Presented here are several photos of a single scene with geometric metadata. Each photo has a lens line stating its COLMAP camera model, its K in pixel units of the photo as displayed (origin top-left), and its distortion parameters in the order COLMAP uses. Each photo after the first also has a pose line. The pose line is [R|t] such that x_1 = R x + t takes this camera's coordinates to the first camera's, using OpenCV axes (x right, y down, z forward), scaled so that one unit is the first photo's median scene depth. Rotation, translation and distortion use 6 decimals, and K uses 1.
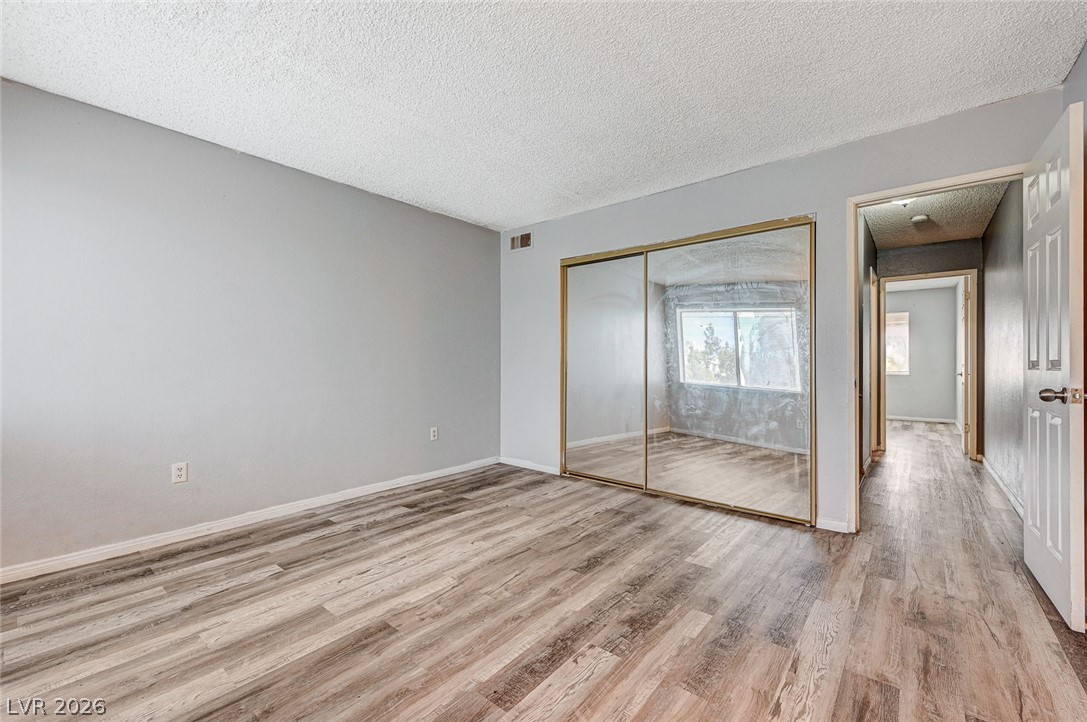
lens RADIAL K [[444.1, 0, 543.5], [0, 444.1, 361.0], [0, 0, 1]] dist [-0.000493, 0.000506]
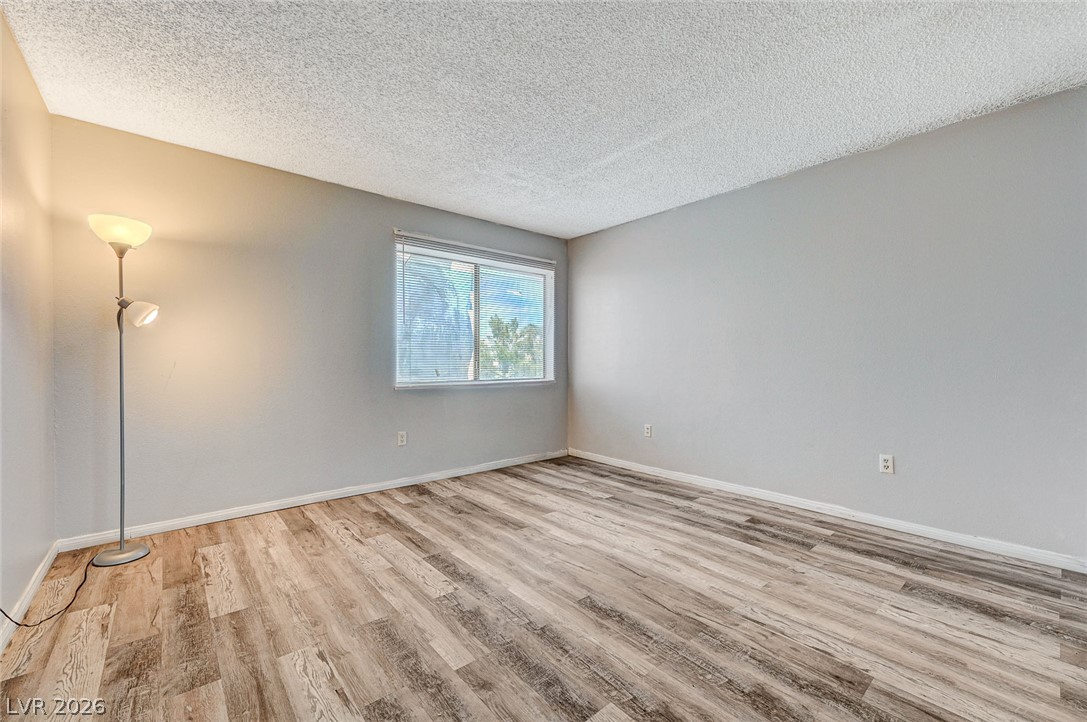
lens RADIAL K [[444.1, 0, 543.5], [0, 444.1, 361.0], [0, 0, 1]] dist [-0.000493, 0.000506]
pose [[-0.164272, 0.000722, -0.986415, 0.769270], [0.003584, 0.999994, 0.000135, 0.003324], [0.986409, -0.003513, -0.164274, 0.860646]]
